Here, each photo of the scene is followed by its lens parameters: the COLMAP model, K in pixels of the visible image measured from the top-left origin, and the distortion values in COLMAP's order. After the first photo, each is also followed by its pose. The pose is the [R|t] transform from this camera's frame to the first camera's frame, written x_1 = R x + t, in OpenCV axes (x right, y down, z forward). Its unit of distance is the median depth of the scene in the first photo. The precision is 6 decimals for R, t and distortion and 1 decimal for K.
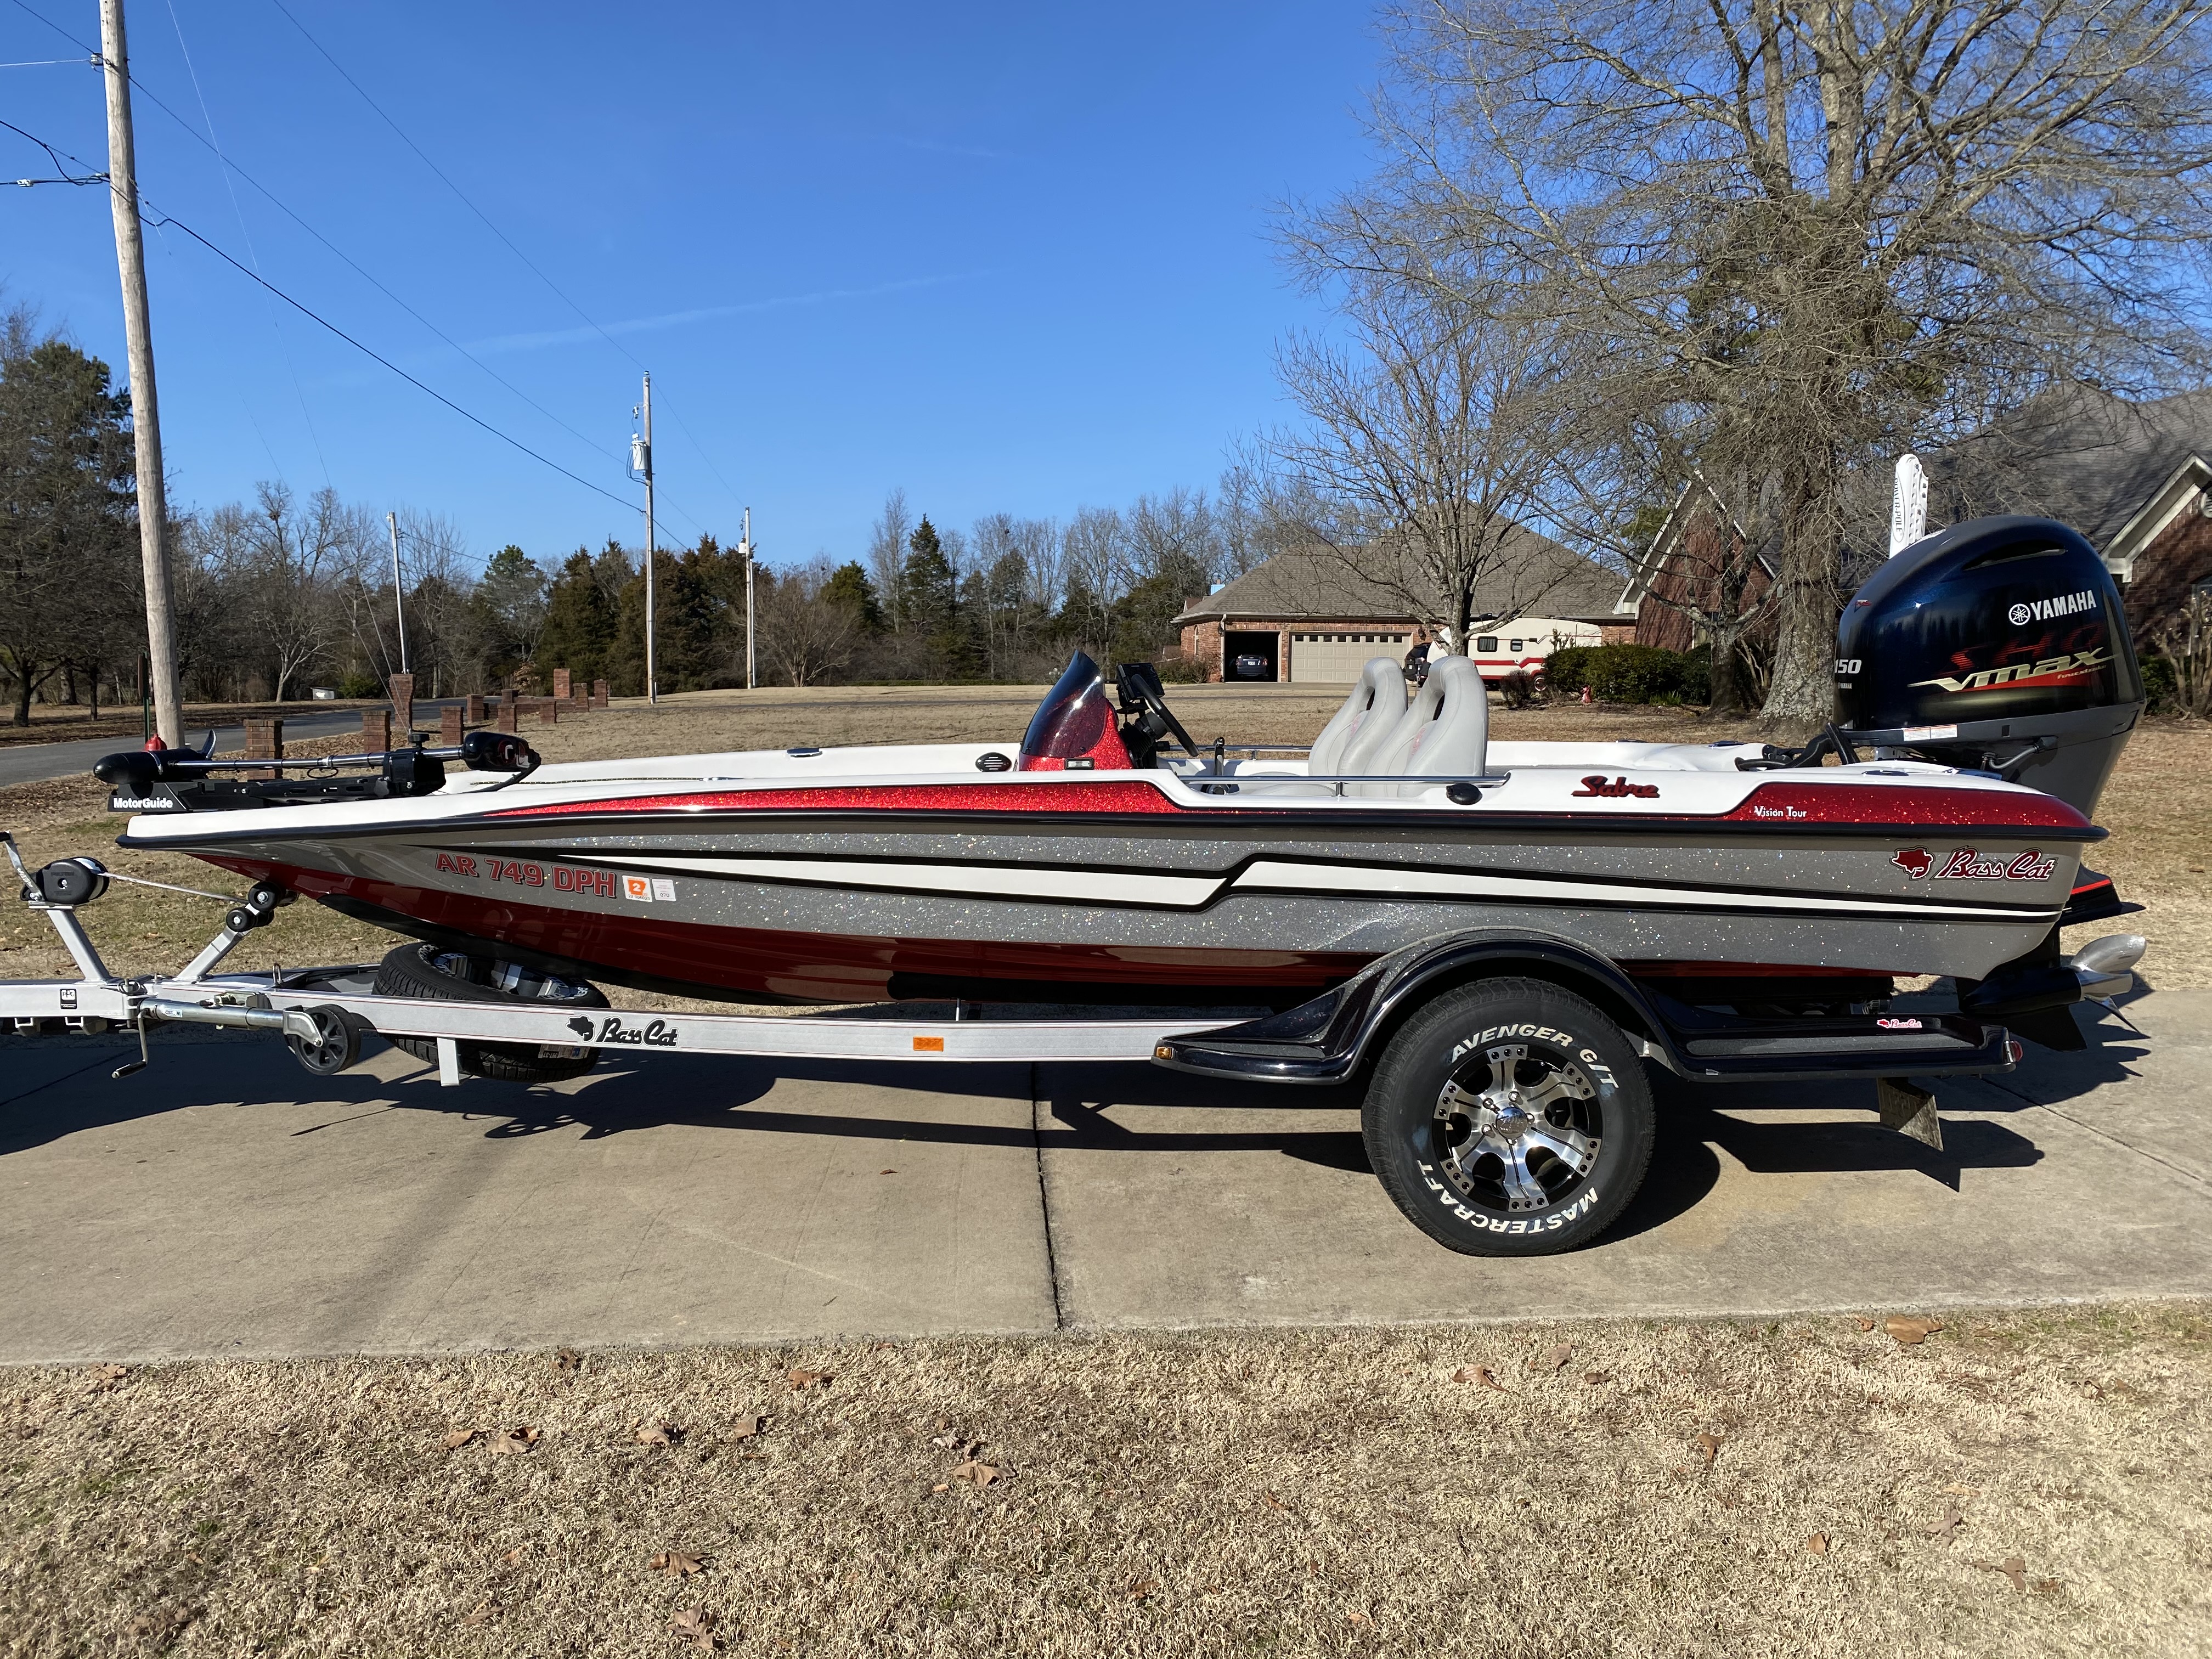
lens RADIAL K [[1653.9, 0, 1094.9], [0, 1653.9, 850.9], [0, 0, 1]] dist [0.036279, -0.035310]
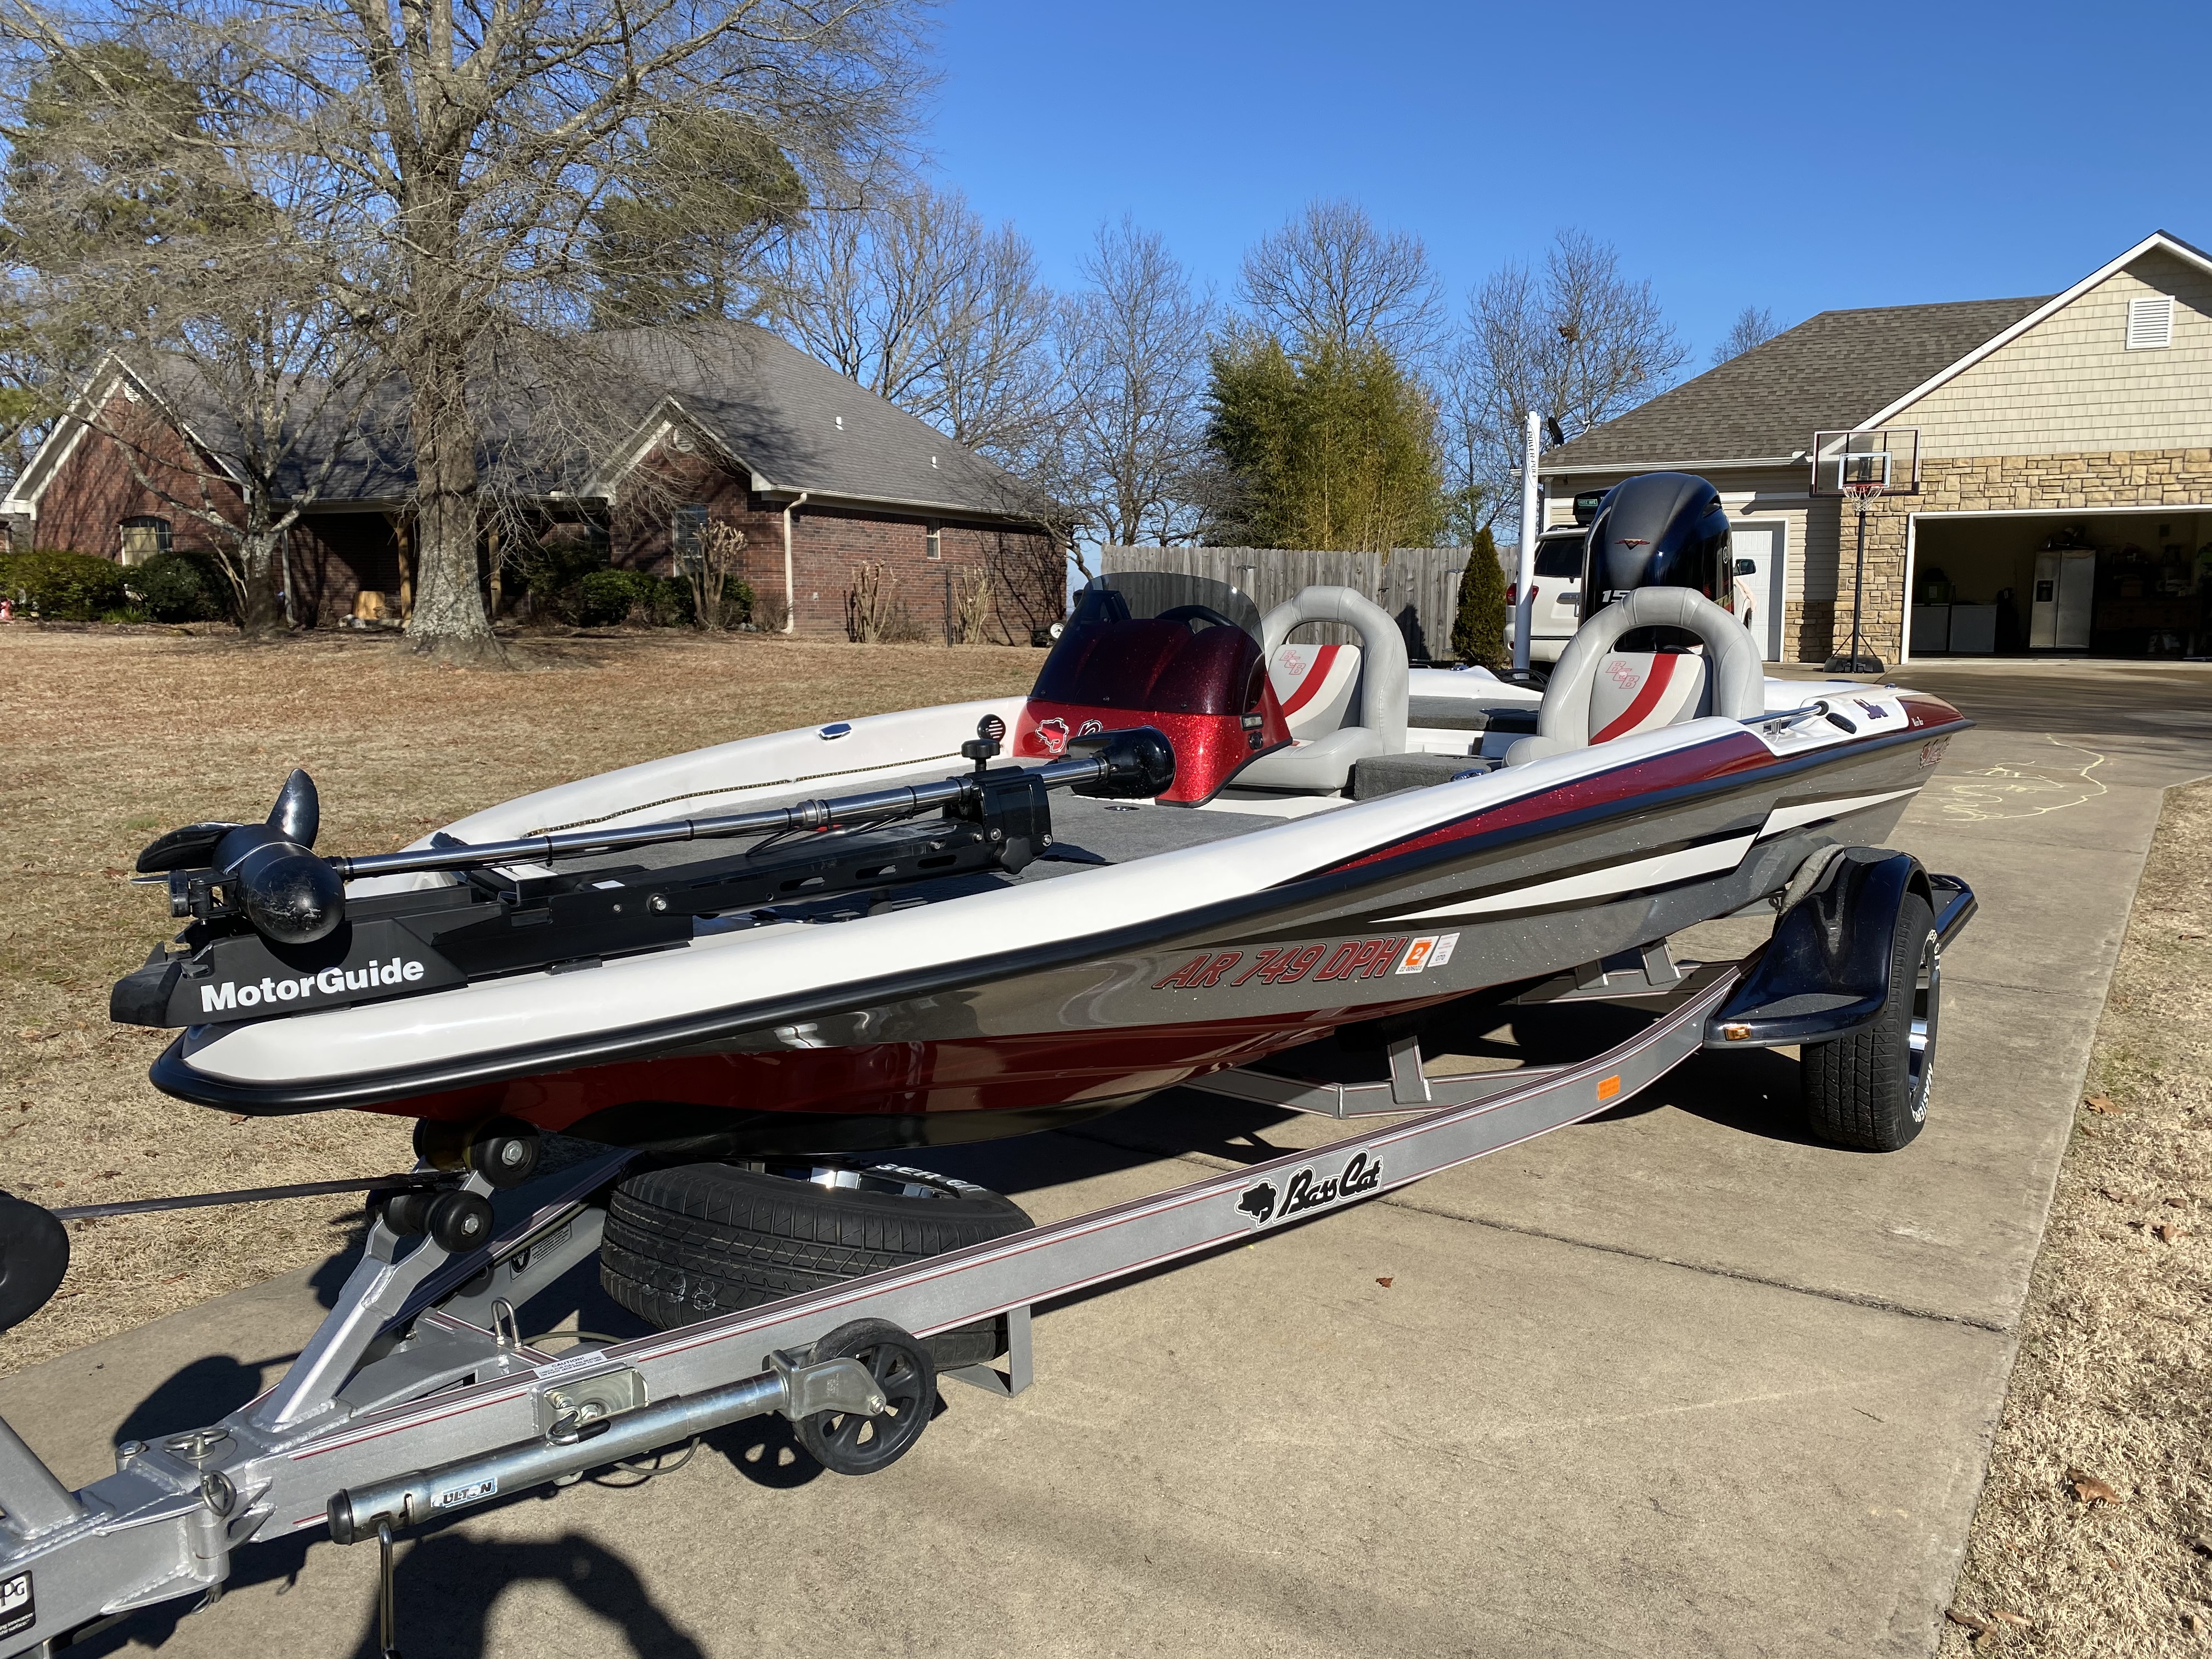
lens RADIAL K [[1653.9, 0, 1059.9], [0, 1653.9, 906.3], [0, 0, 1]] dist [0.036279, -0.035310]
pose [[0.588269, -0.151023, 0.794438, -0.760728], [0.083362, 0.988498, 0.126185, -0.077301], [-0.804357, -0.008005, 0.594093, 0.653002]]
